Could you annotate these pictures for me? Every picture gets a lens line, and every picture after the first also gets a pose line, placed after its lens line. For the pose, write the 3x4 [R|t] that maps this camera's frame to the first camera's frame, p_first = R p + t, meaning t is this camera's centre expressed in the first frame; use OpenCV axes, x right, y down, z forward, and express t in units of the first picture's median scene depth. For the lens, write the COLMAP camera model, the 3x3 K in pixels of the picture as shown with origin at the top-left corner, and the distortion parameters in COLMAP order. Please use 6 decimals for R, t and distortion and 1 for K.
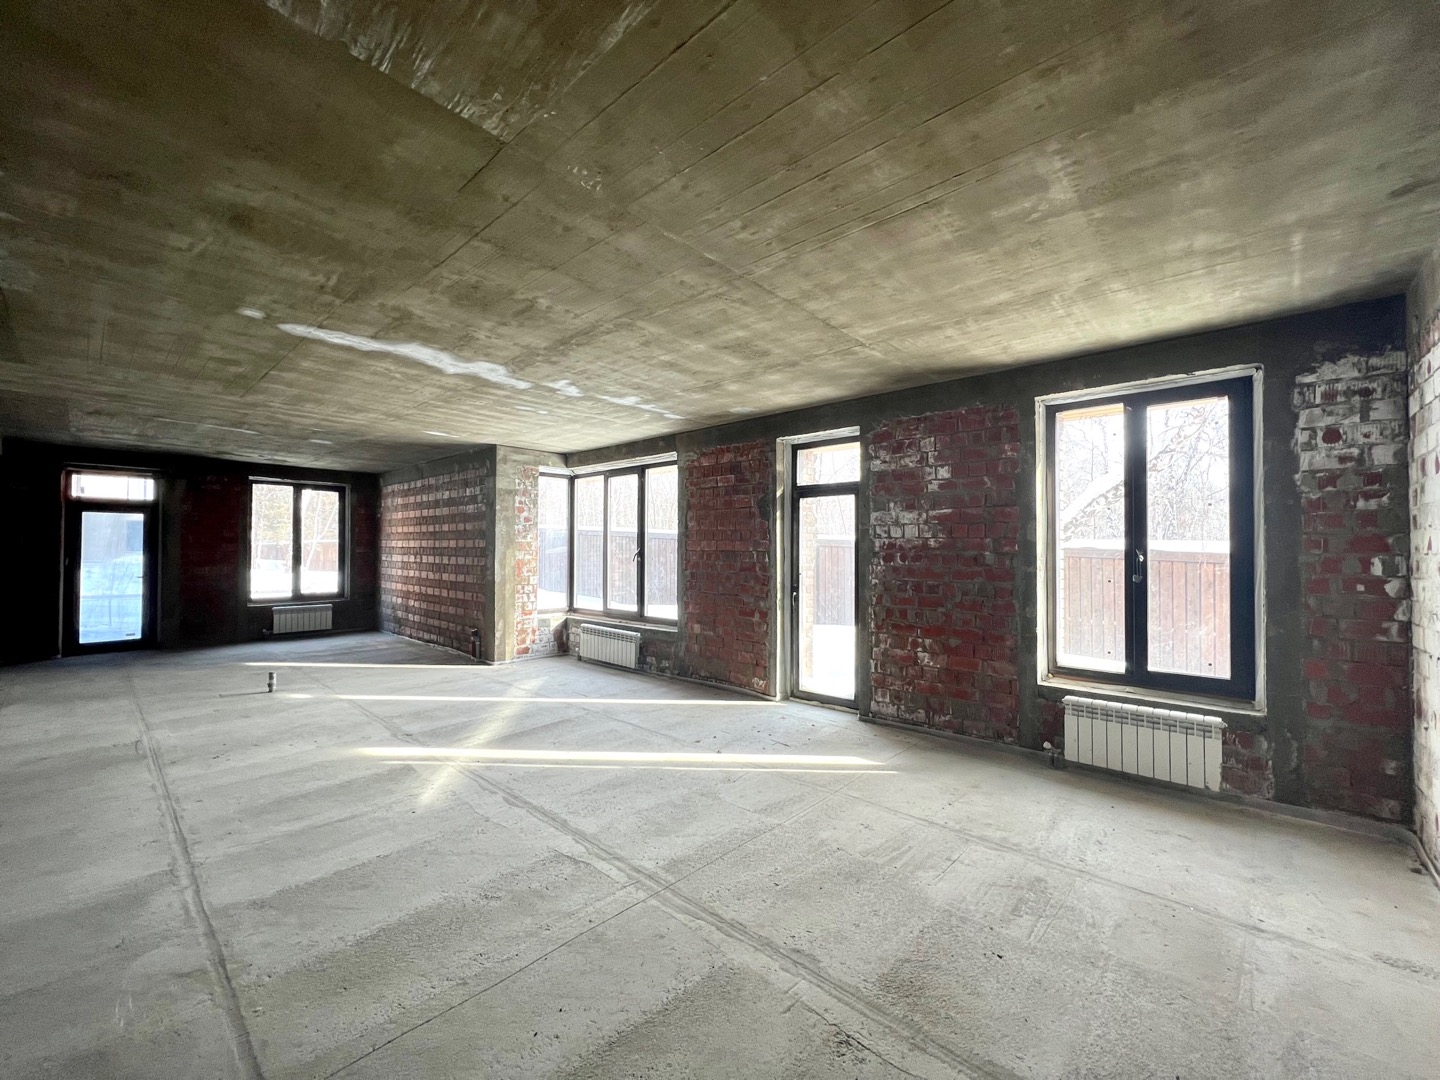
lens RADIAL K [[572.4, 0, 722.1], [0, 572.4, 540.5], [0, 0, 1]] dist [-0.001379, -0.000162]
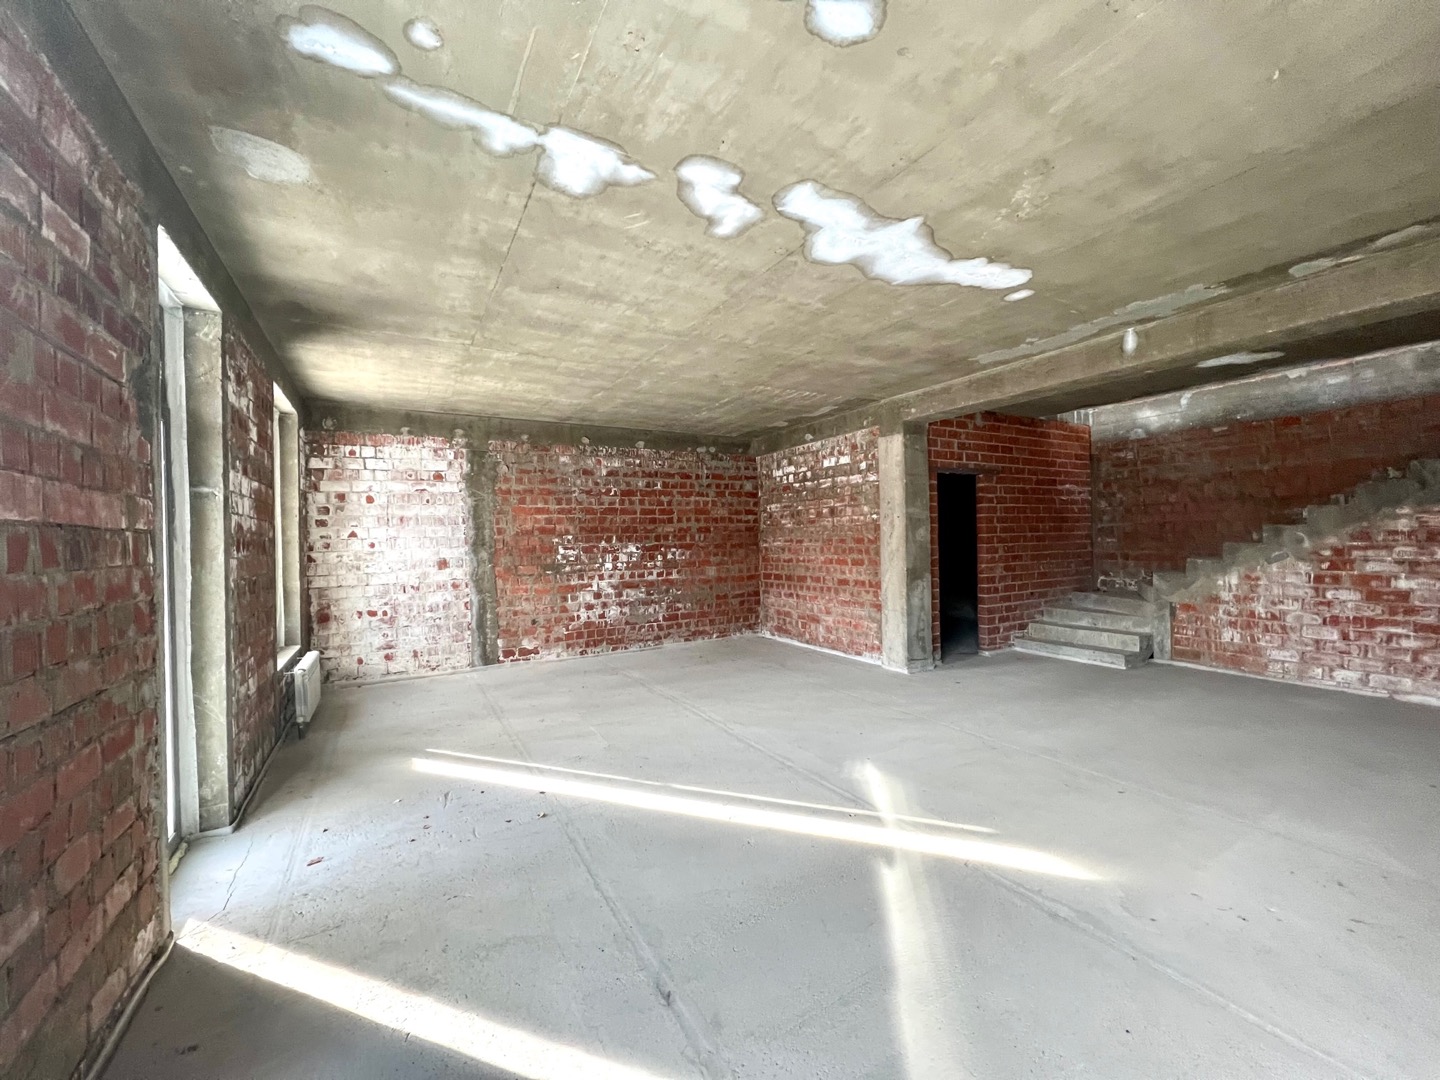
lens RADIAL K [[572.4, 0, 722.1], [0, 572.4, 540.5], [0, 0, 1]] dist [-0.001379, -0.000162]
pose [[-0.949639, 0.014415, 0.313015, -0.438403], [0.011610, 0.999874, -0.010825, 0.039234], [-0.313131, -0.006646, -0.949687, 1.511881]]
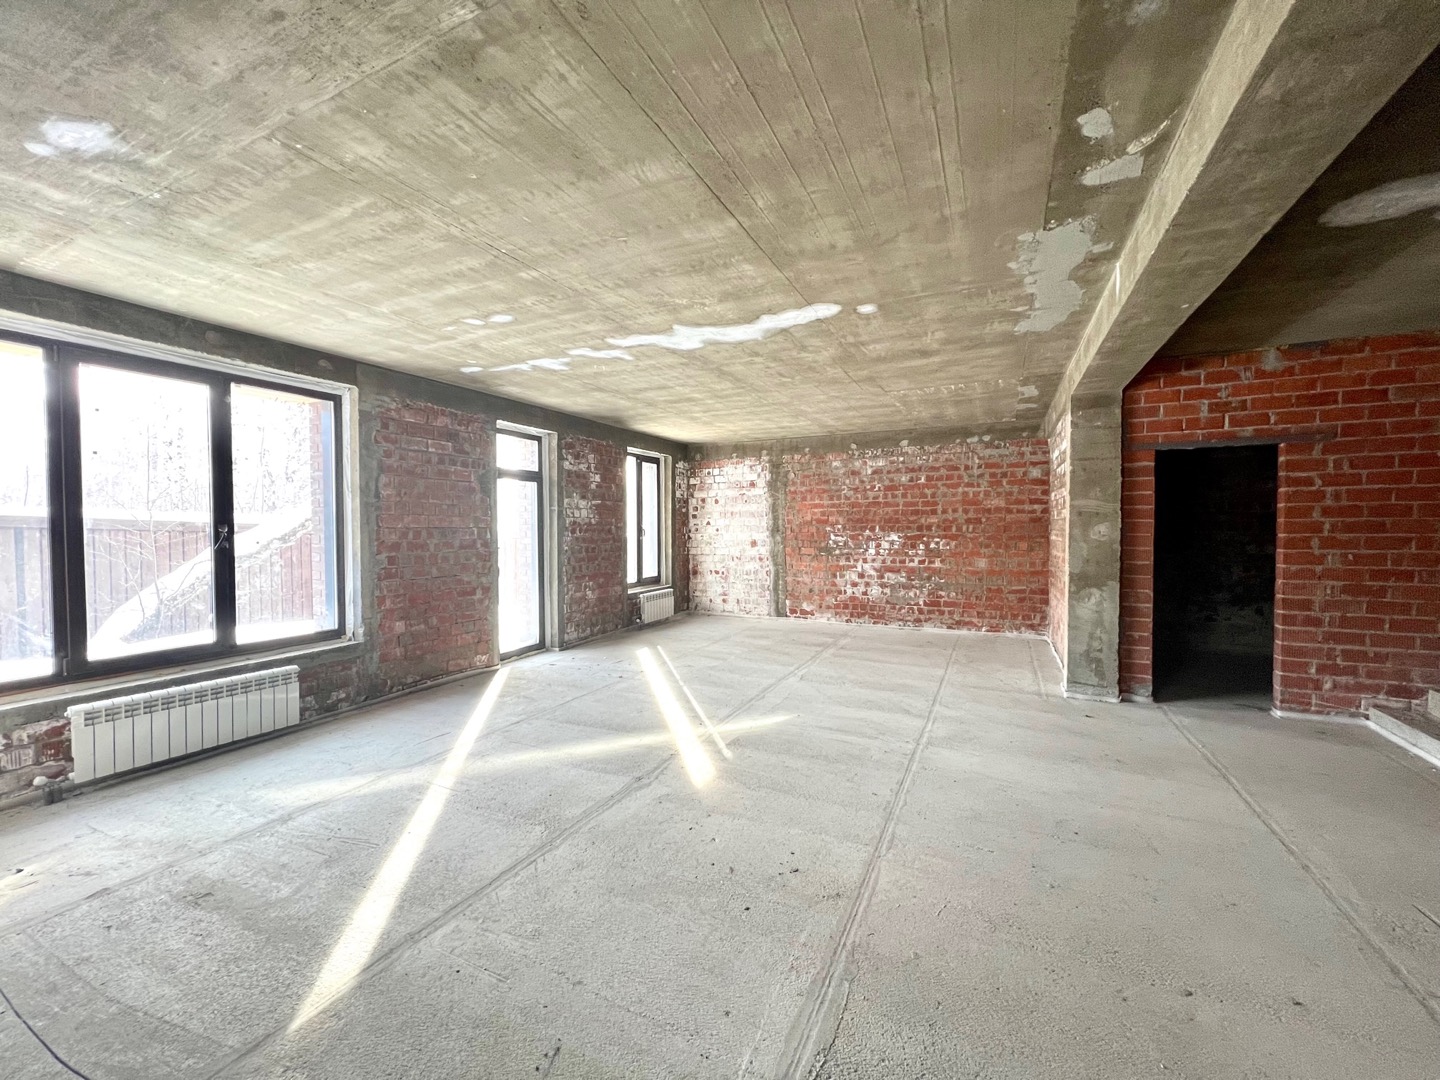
lens RADIAL K [[572.4, 0, 722.1], [0, 572.4, 540.5], [0, 0, 1]] dist [-0.001379, -0.000162]
pose [[-0.274207, -0.026528, 0.961305, -1.265739], [-0.012239, 0.999635, 0.024095, 0.015373], [-0.961593, -0.005158, -0.274432, 1.093208]]
